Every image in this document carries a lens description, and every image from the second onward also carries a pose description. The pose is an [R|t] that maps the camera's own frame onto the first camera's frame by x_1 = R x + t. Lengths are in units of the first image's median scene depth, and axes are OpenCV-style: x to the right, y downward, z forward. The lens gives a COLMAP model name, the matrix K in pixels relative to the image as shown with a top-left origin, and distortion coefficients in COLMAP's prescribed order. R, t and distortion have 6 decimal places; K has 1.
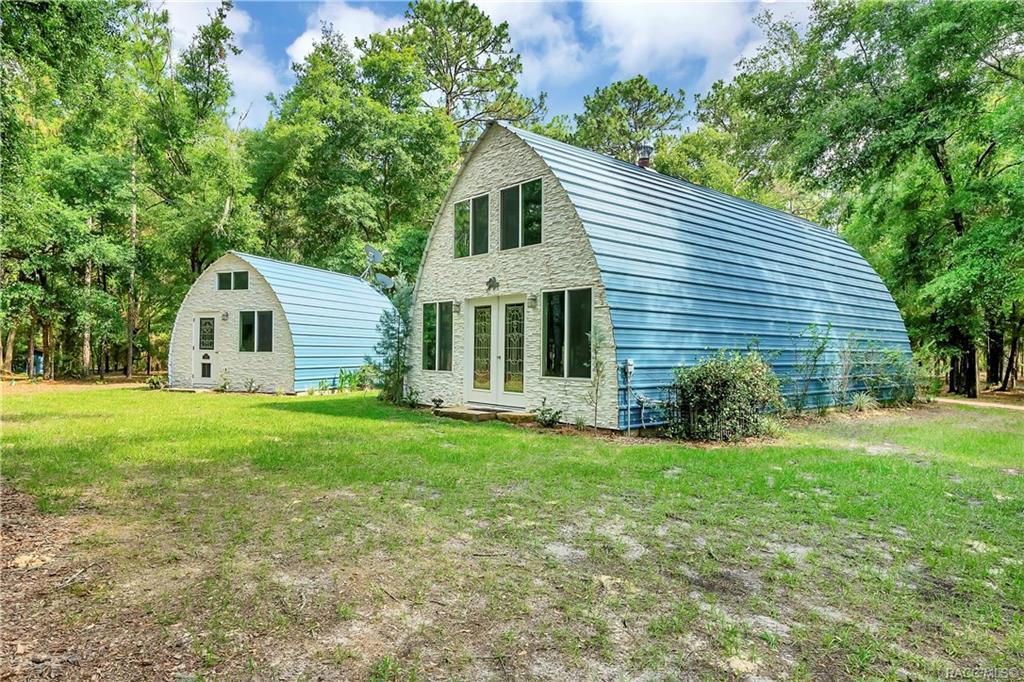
lens RADIAL K [[628.8, 0, 513.4], [0, 628.8, 354.4], [0, 0, 1]] dist [-0.001626, -0.000191]
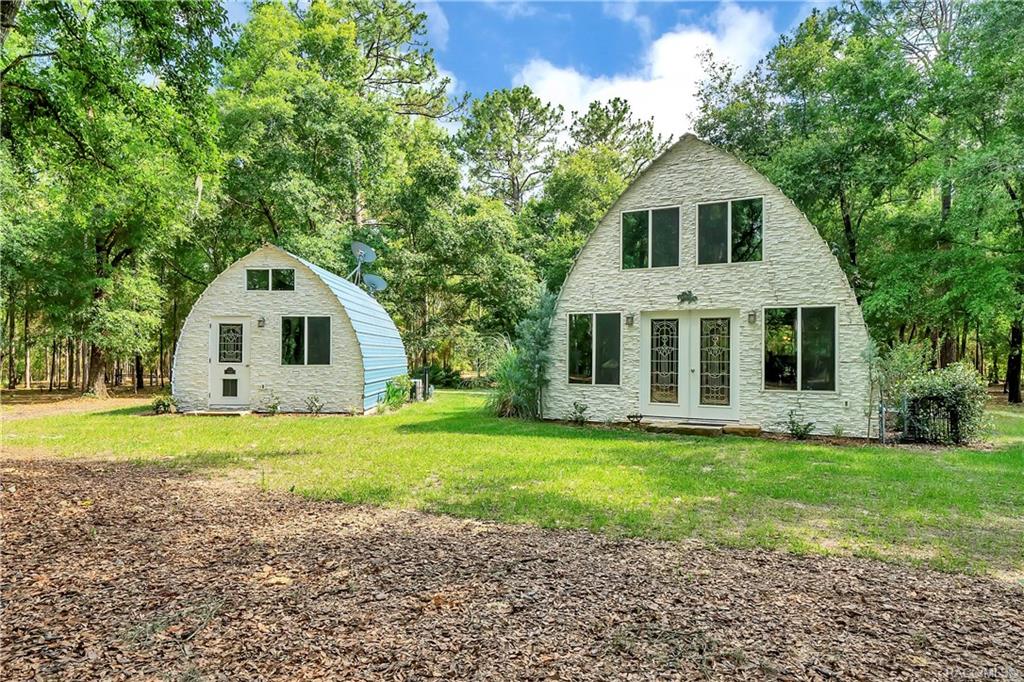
lens RADIAL K [[628.8, 0, 513.4], [0, 628.8, 354.4], [0, 0, 1]] dist [-0.001626, -0.000191]
pose [[0.938543, -0.007061, 0.345089, -0.590815], [0.007033, 0.999974, 0.001334, -0.023274], [-0.345090, 0.001175, 0.938569, 0.146946]]
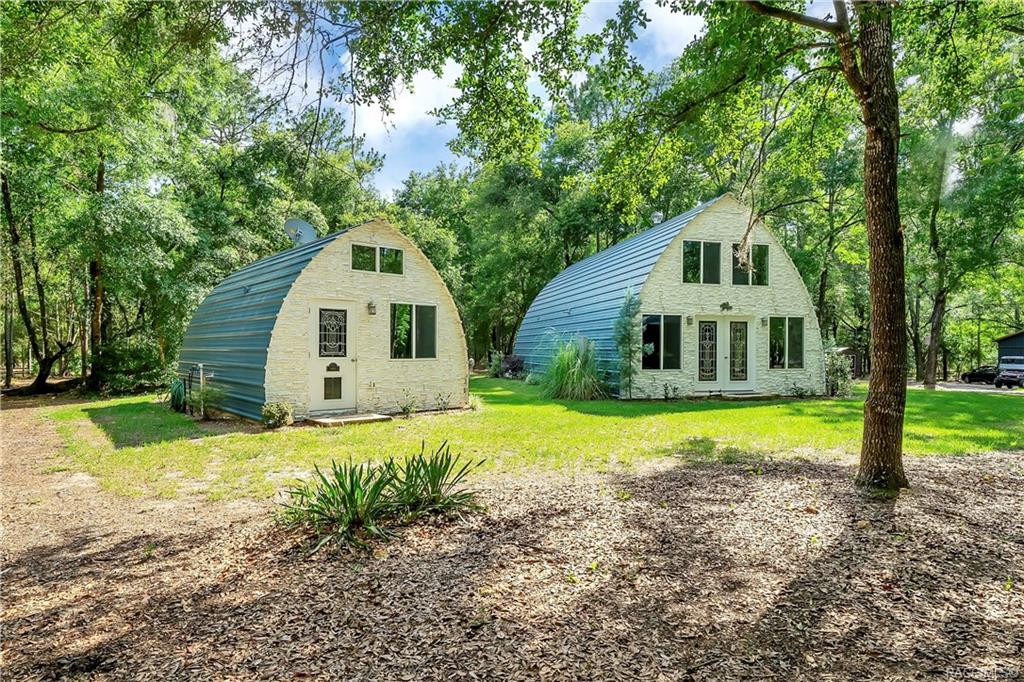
lens RADIAL K [[545.3, 0, 512.0], [0, 545.3, 341.0], [0, 0, 1]] dist [-0.001385, -0.000474]
pose [[0.468950, -0.004201, 0.883215, -1.259533], [0.001588, 0.999991, 0.003913, -0.036820], [-0.883223, -0.000432, 0.468952, 0.786861]]
